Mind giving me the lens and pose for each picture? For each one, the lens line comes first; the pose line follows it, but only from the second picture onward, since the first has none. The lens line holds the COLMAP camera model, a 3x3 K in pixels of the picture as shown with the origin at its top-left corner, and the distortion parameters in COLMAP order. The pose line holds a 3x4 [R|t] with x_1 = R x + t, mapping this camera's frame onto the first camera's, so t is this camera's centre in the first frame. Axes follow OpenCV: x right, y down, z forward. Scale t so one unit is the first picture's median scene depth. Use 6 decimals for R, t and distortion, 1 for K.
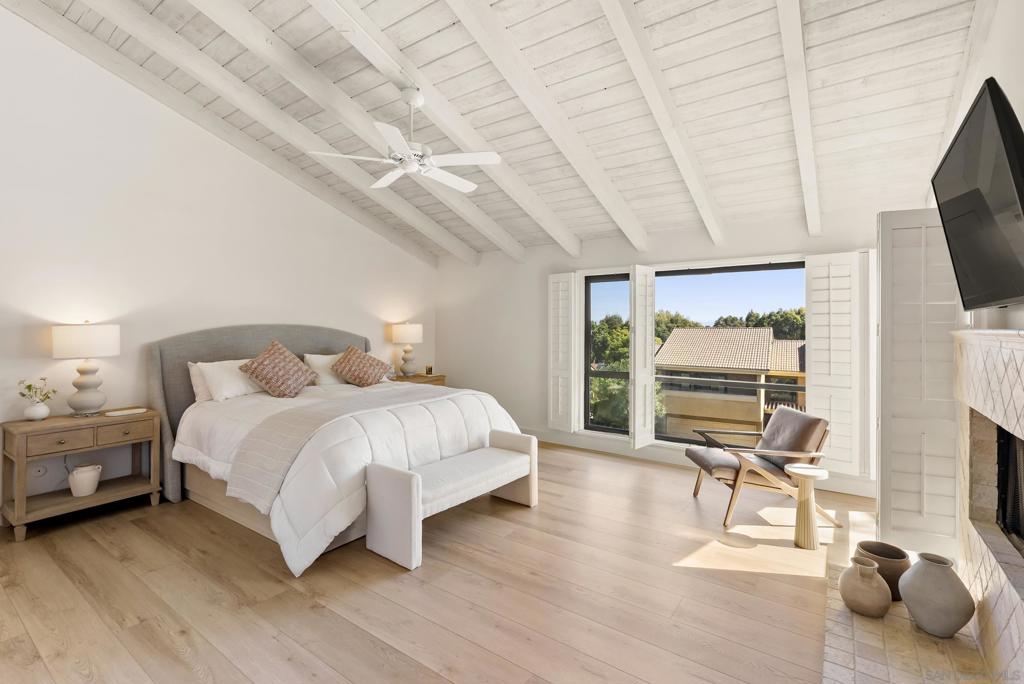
lens RADIAL K [[467.0, 0, 512.0], [0, 467.0, 342.0], [0, 0, 1]] dist [-0.001093, 0.000141]
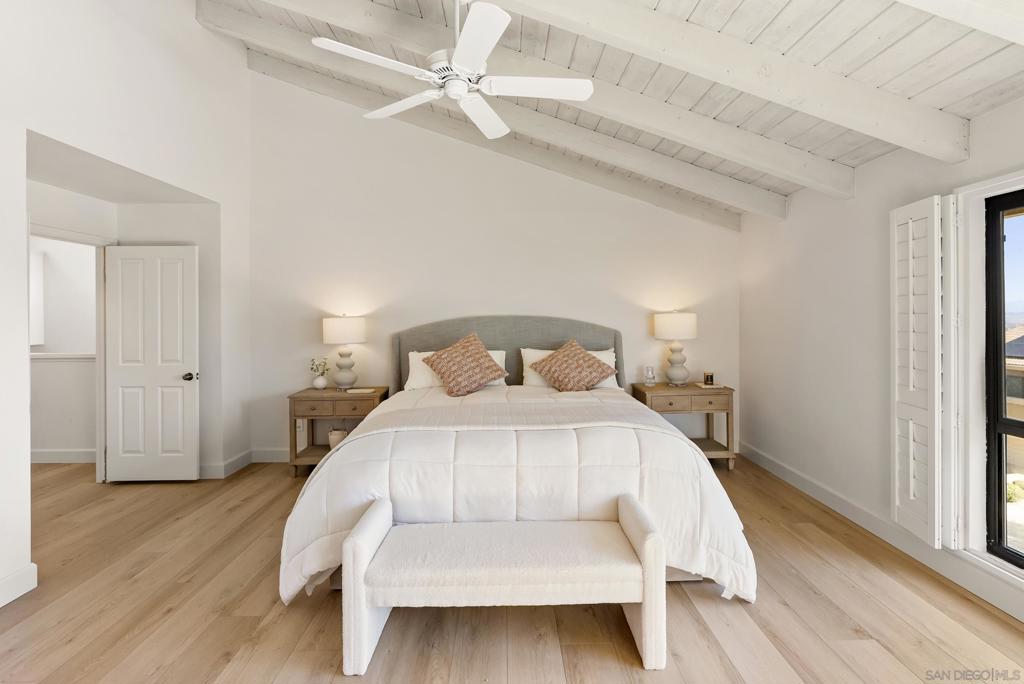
lens RADIAL K [[467.5, 0, 513.6], [0, 467.5, 324.7], [0, 0, 1]] dist [0.000336, -0.000174]
pose [[0.600499, 0.007412, -0.799591, 0.323255], [-0.018554, 0.999817, -0.004666, -0.018616], [0.799410, 0.017638, 0.600527, 0.521506]]
